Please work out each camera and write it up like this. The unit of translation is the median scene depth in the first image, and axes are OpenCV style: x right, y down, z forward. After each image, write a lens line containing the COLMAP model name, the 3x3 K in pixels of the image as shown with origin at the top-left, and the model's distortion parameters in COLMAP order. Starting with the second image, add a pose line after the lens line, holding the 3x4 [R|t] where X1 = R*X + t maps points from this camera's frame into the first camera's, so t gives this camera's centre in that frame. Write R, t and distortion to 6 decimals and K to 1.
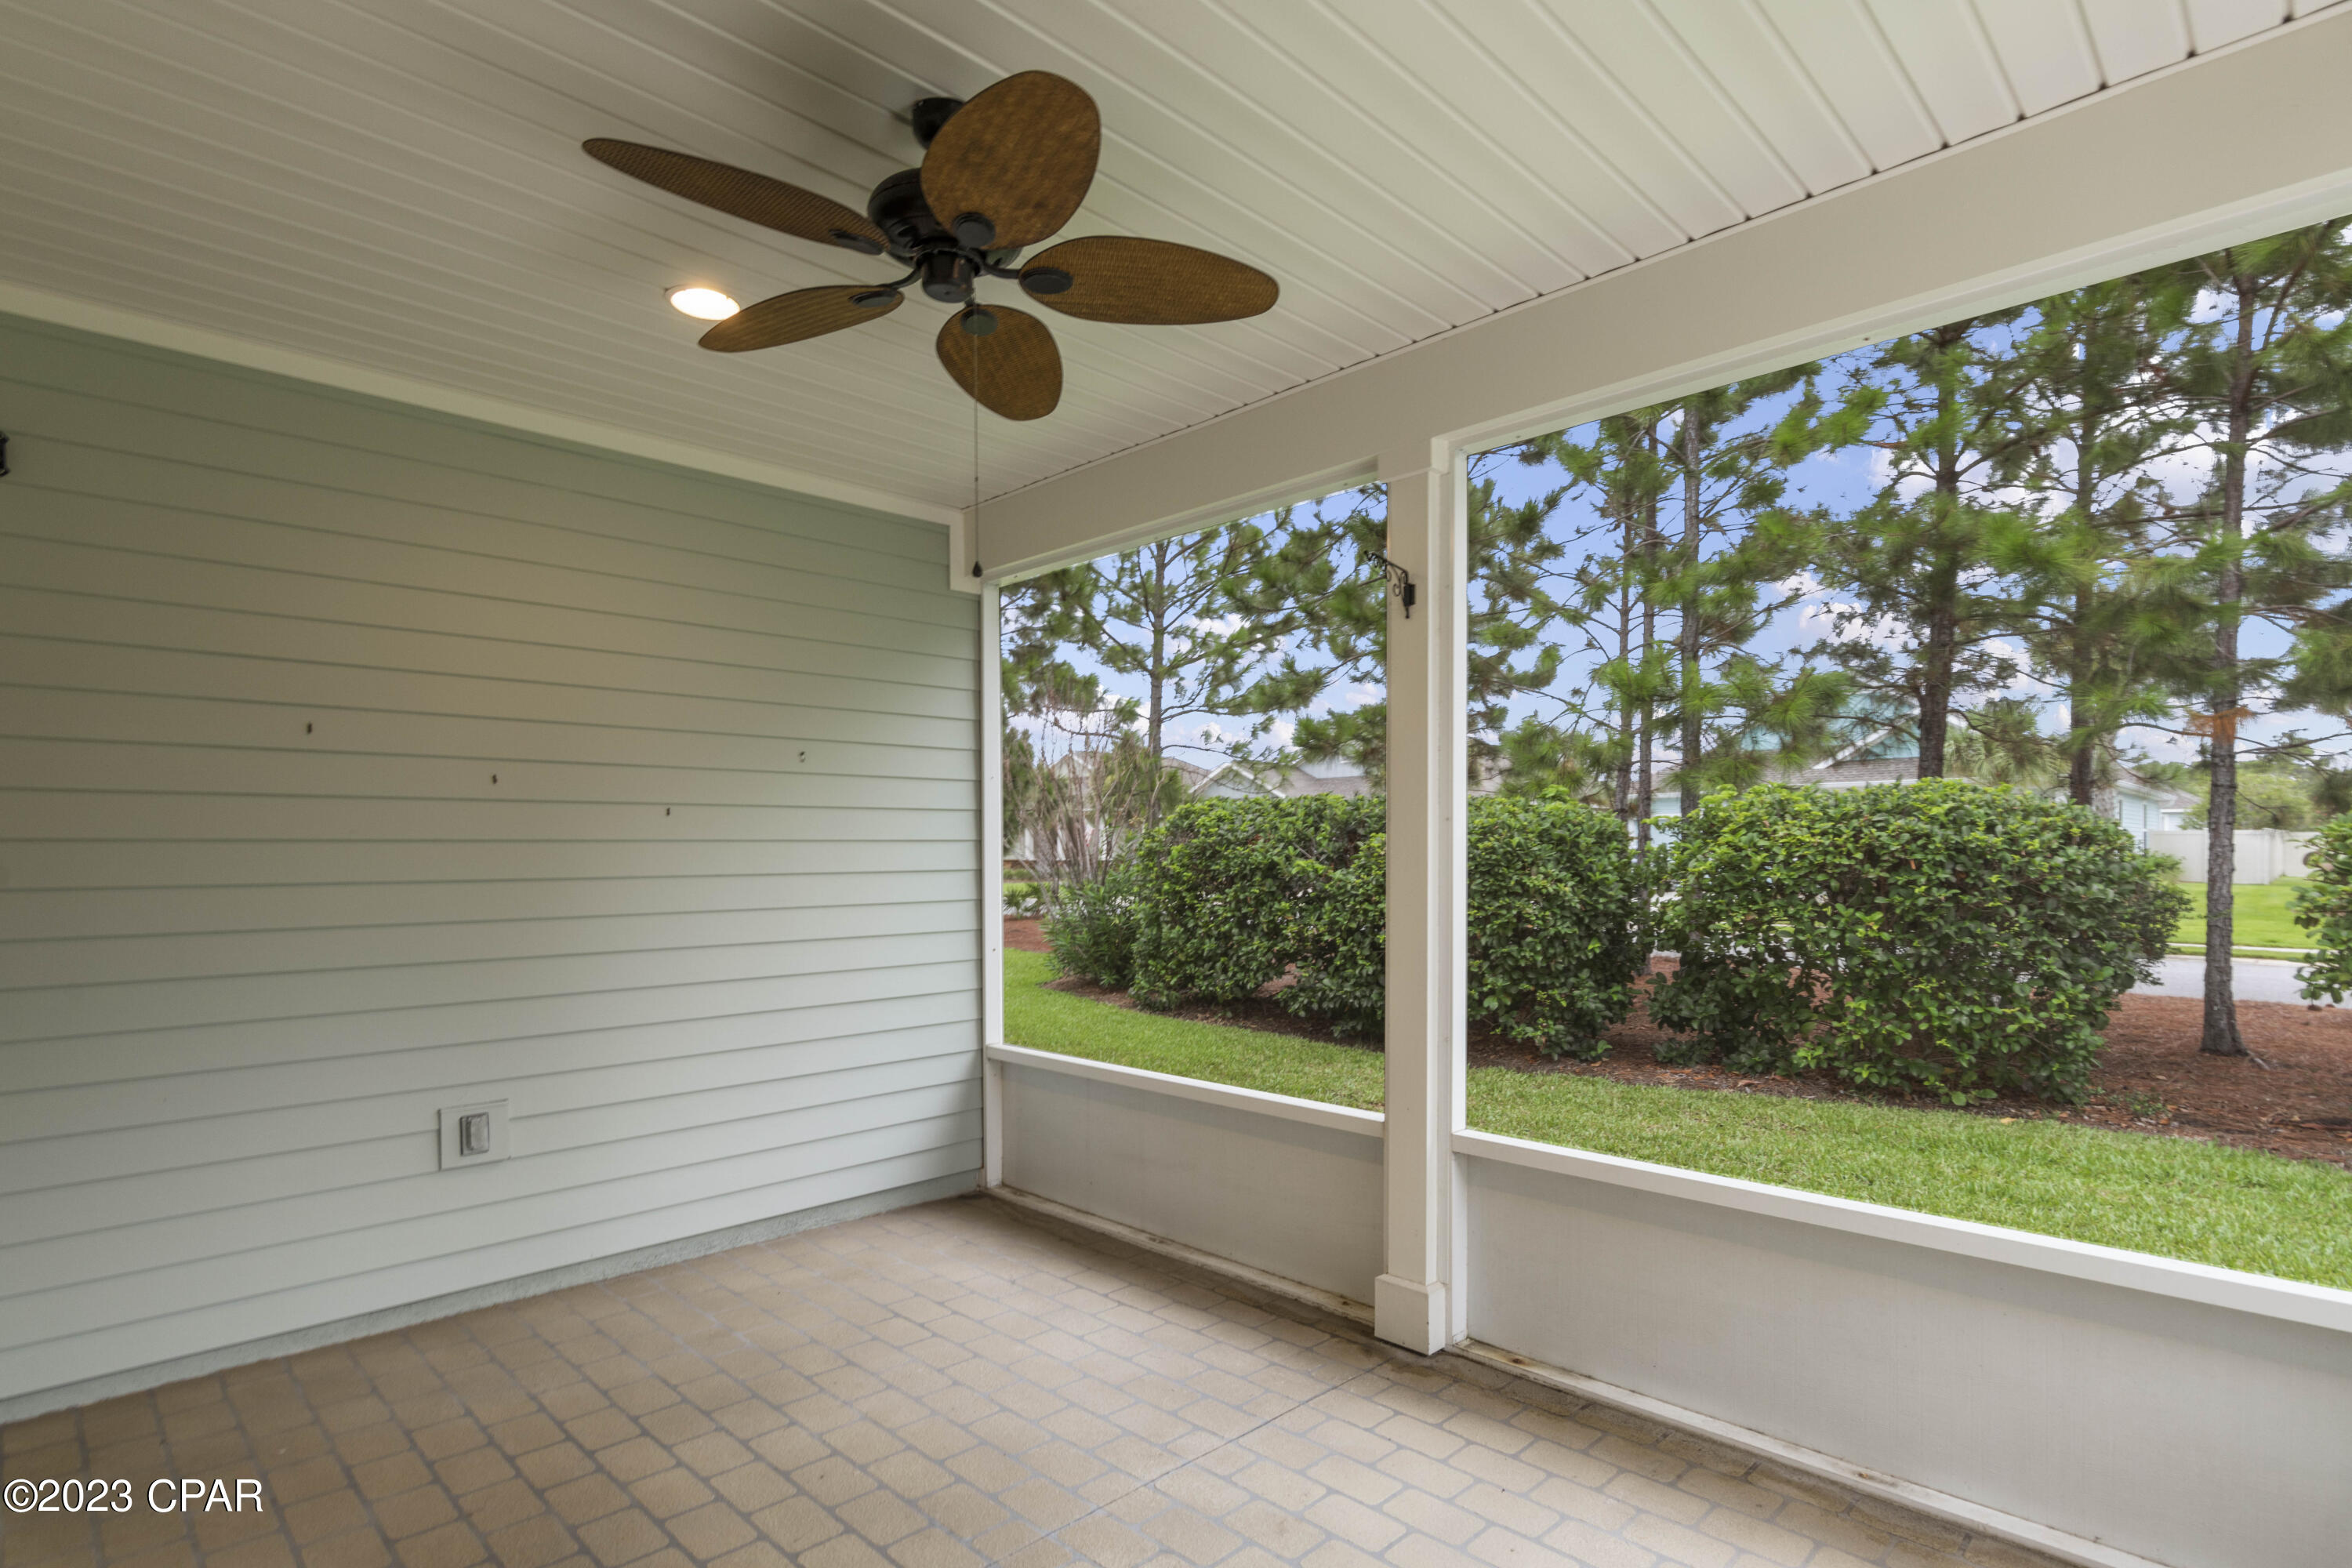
lens RADIAL K [[1187.6, 0, 1187.2], [0, 1187.6, 815.6], [0, 0, 1]] dist [0.001897, -0.000393]
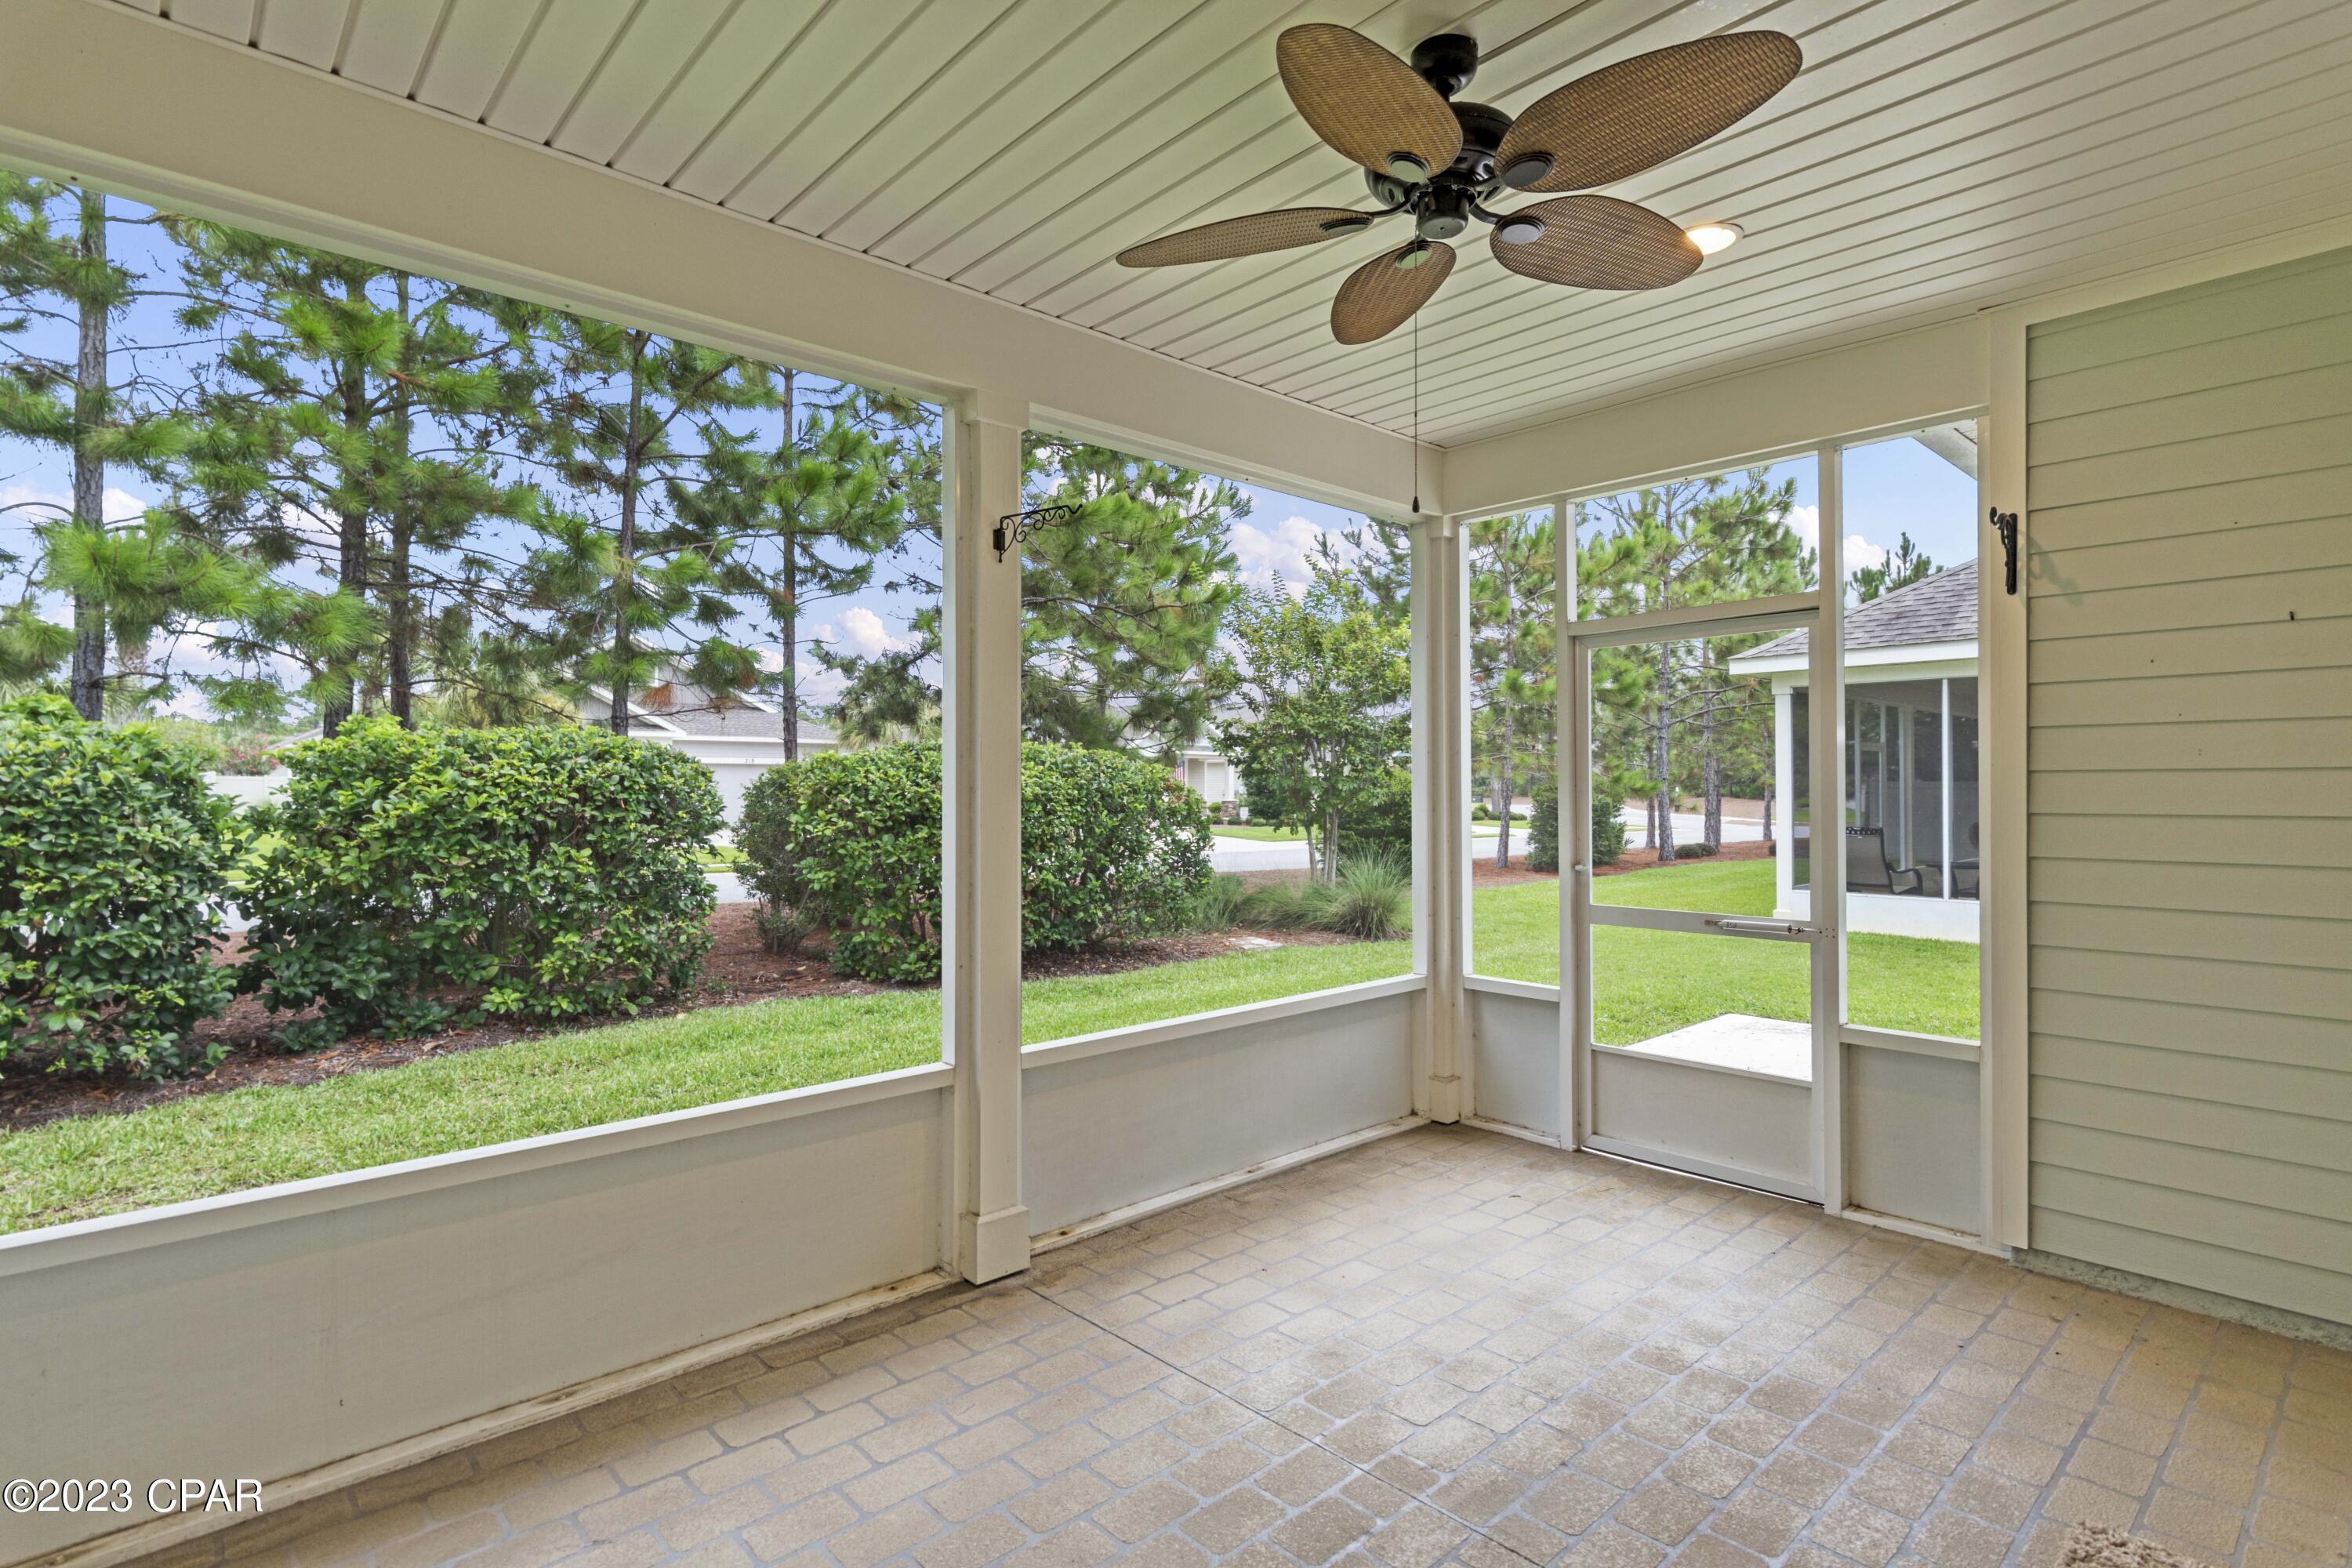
lens RADIAL K [[1140.0, 0, 1174.2], [0, 1140.0, 788.7], [0, 0, 1]] dist [0.003011, -0.000238]
pose [[0.051165, 0.002186, 0.998688, -0.628224], [-0.027922, 0.999610, -0.000757, 0.021224], [-0.998300, -0.027846, 0.051206, 0.651168]]
